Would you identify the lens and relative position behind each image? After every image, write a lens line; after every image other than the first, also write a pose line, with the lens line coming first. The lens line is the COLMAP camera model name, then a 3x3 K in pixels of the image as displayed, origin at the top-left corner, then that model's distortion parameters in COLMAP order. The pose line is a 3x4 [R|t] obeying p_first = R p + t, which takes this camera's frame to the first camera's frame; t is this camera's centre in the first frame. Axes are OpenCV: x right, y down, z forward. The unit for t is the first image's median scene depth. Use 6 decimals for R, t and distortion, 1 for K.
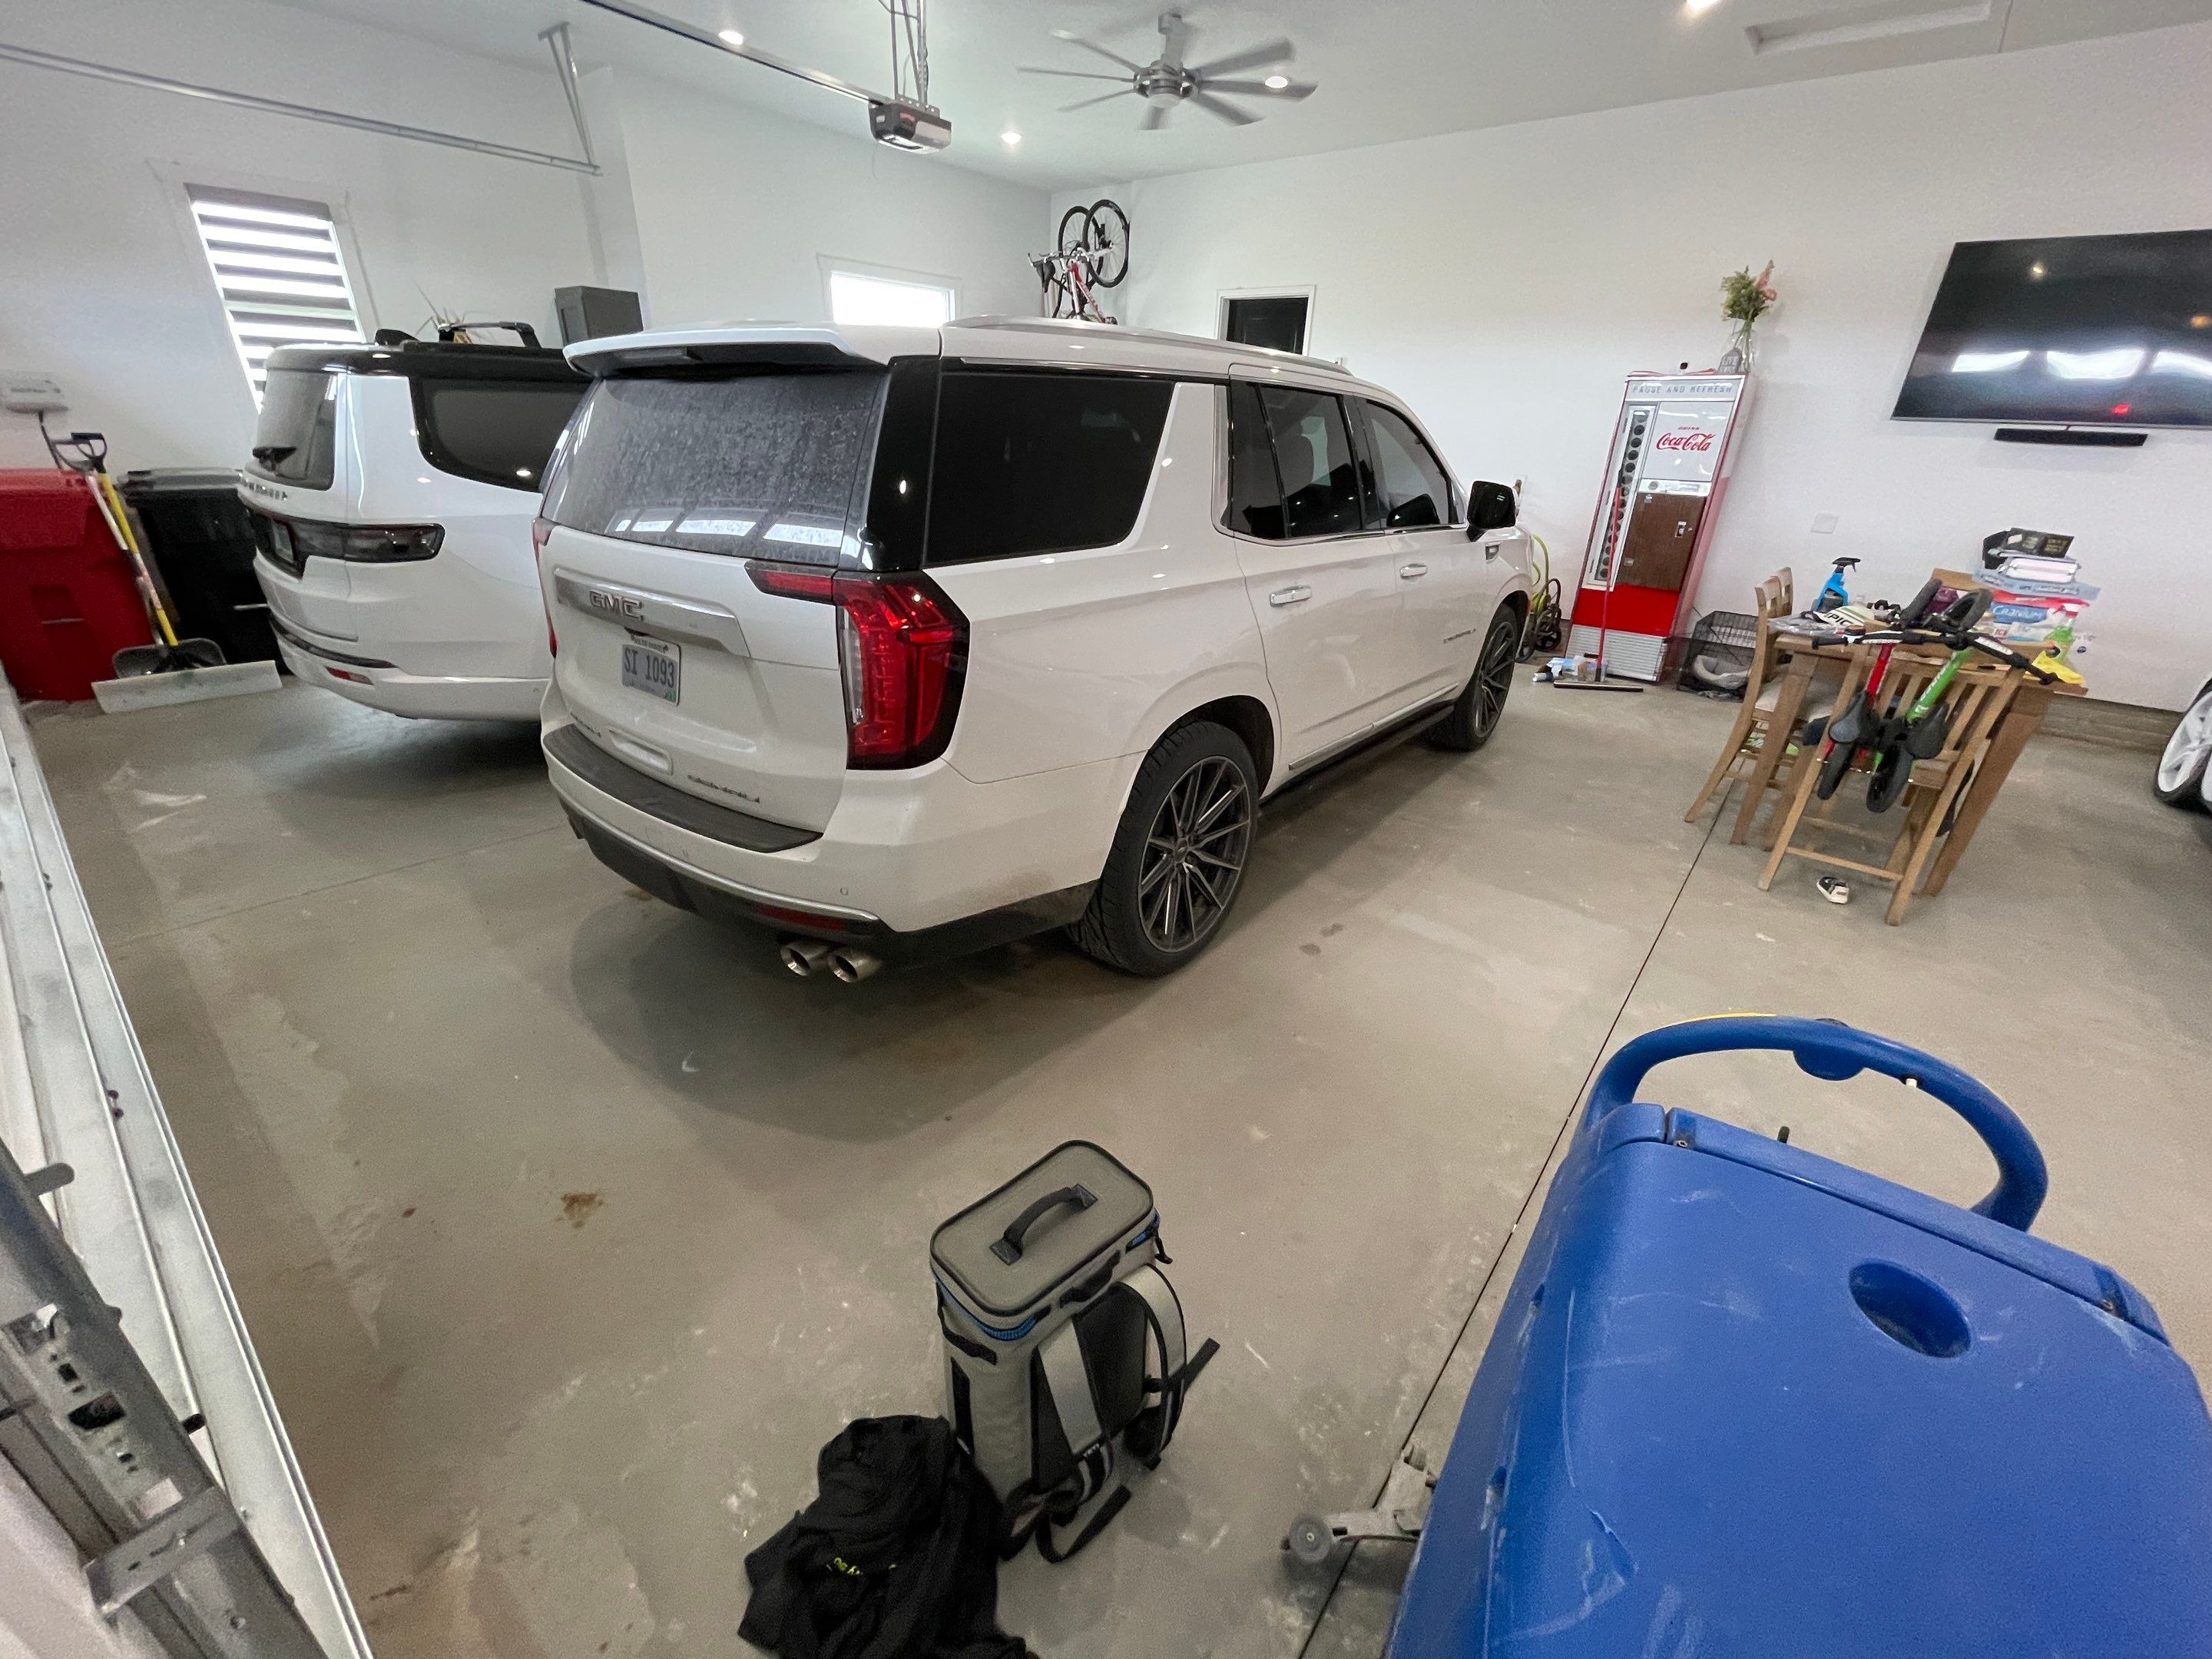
lens RADIAL K [[890.1, 0, 1106.0], [0, 890.1, 829.5], [0, 0, 1]] dist [-0.001558, -0.000262]
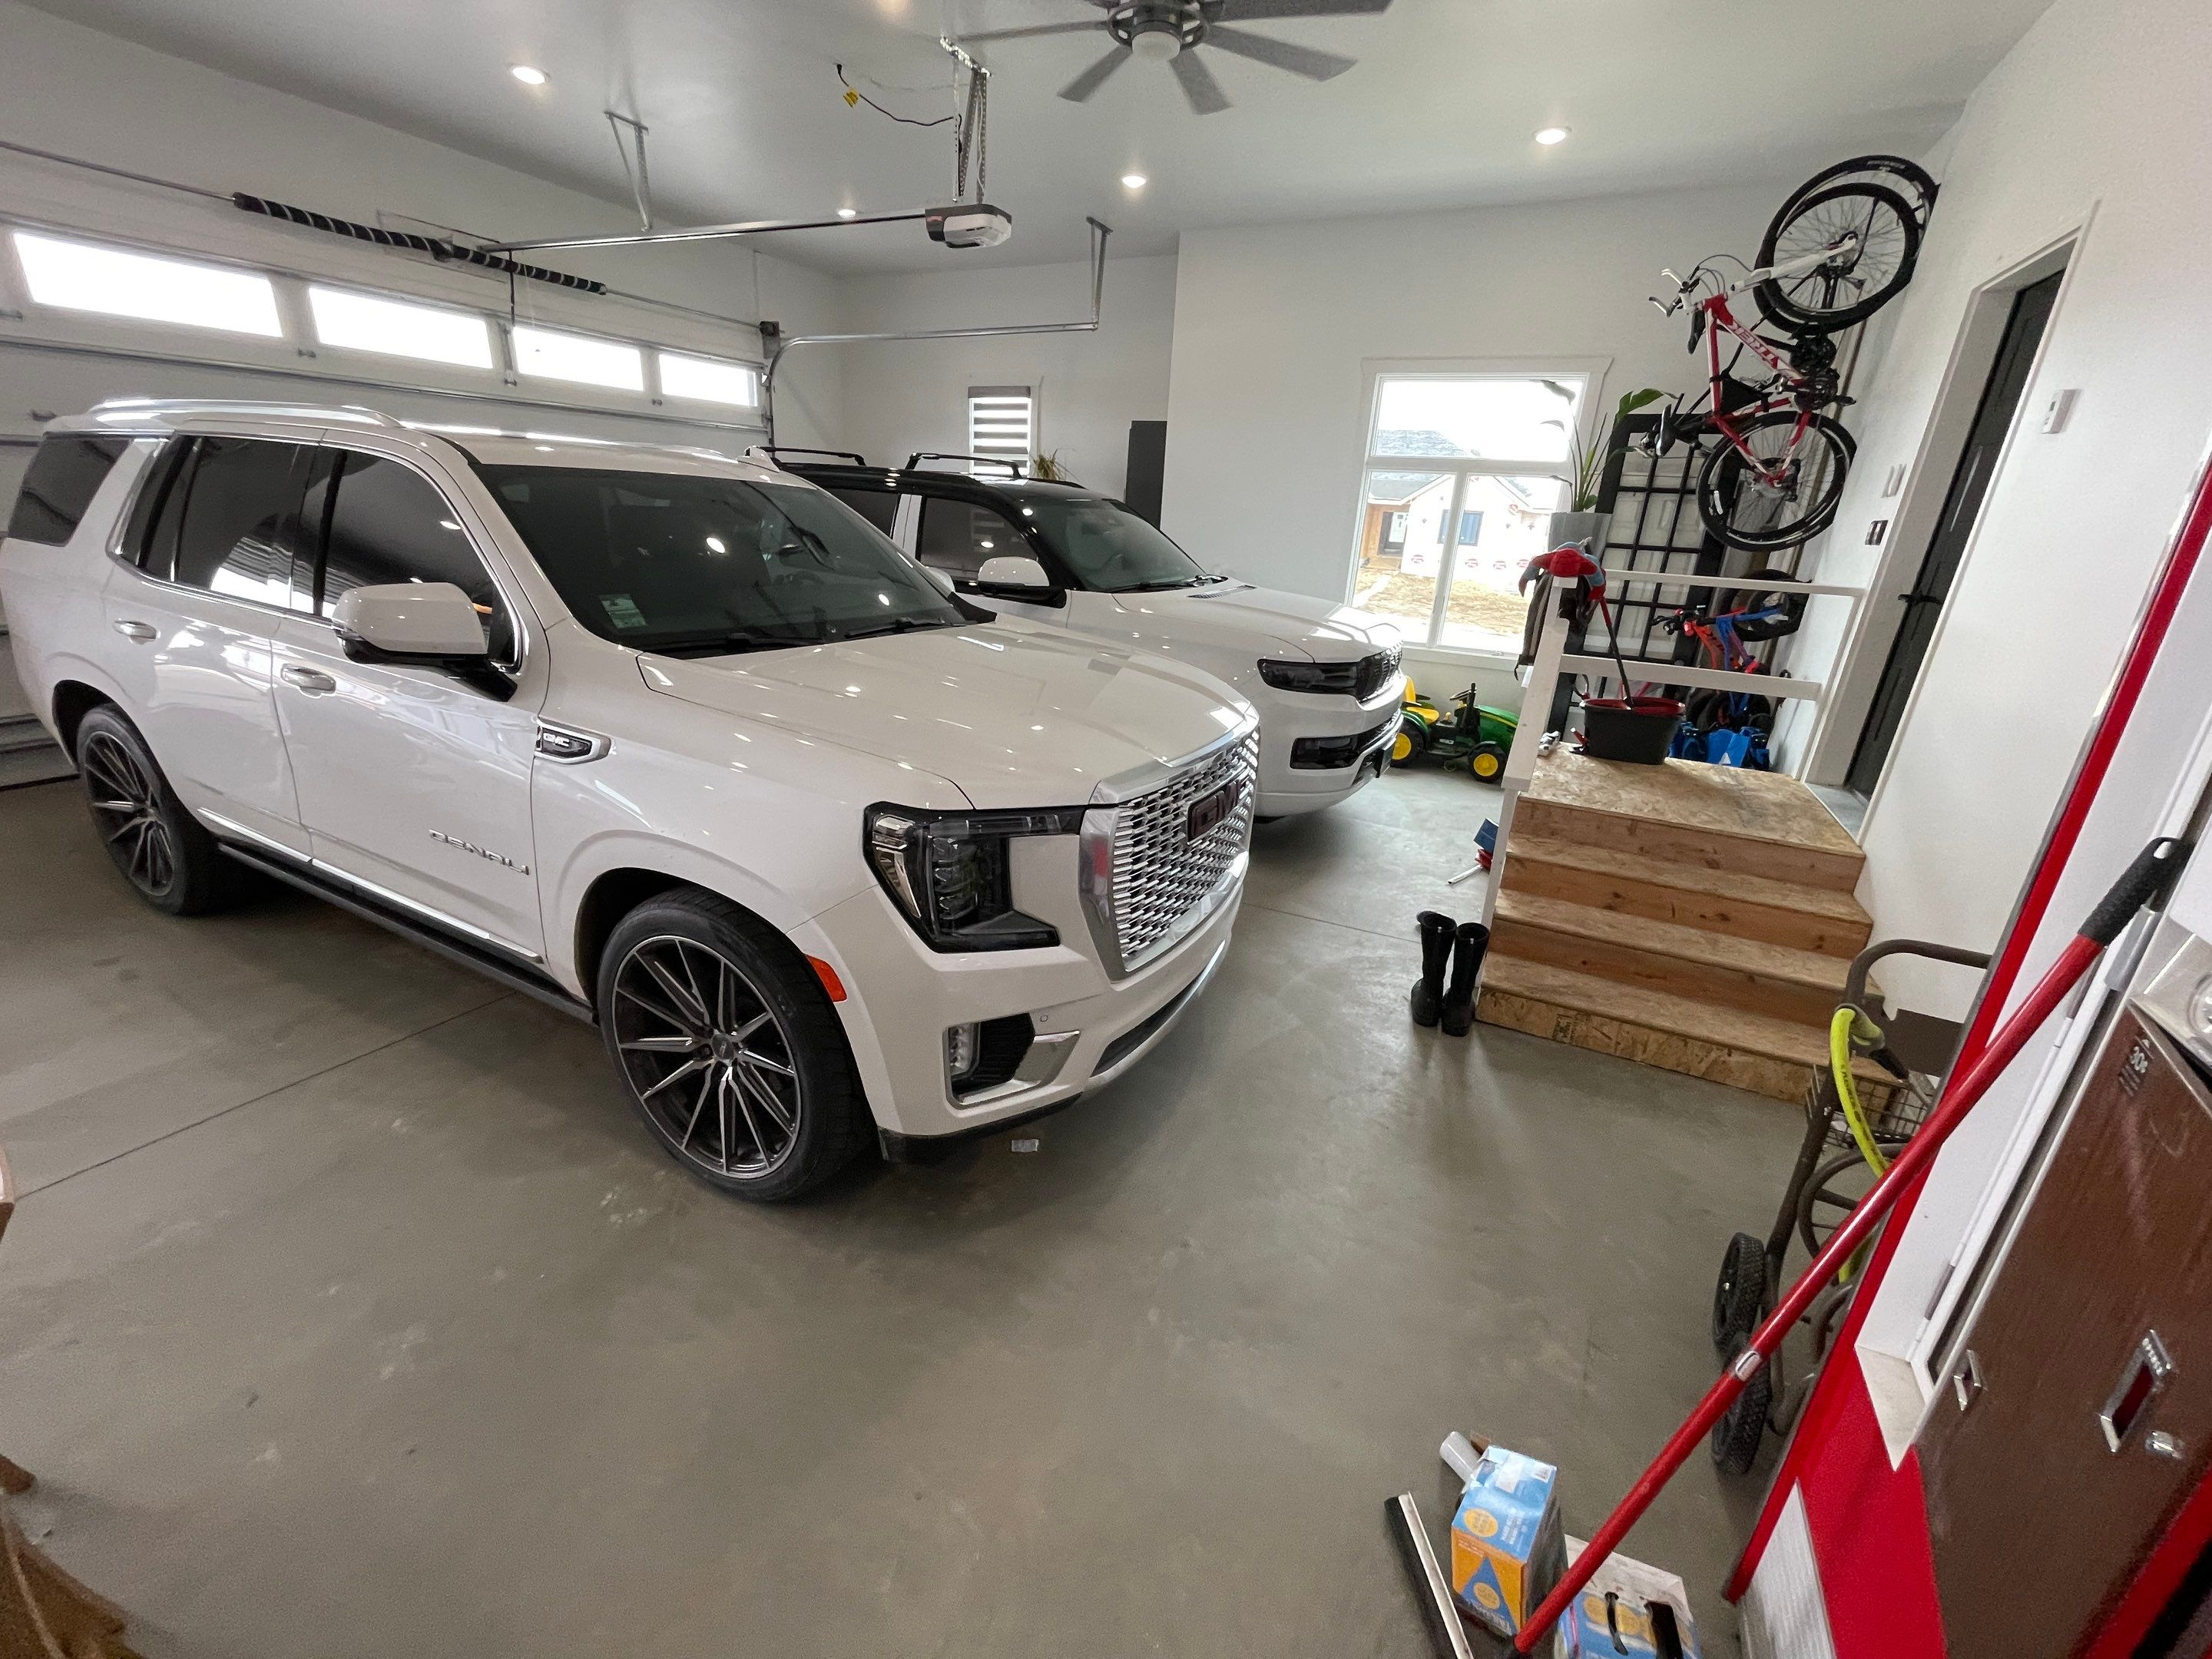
lens RADIAL K [[890.1, 0, 1106.0], [0, 890.1, 829.5], [0, 0, 1]] dist [-0.001558, -0.000262]
pose [[0.208960, 0.311803, -0.926884, 0.954841], [-0.437685, 0.877398, 0.196483, -0.495337], [0.874510, 0.364626, 0.319812, 1.117994]]
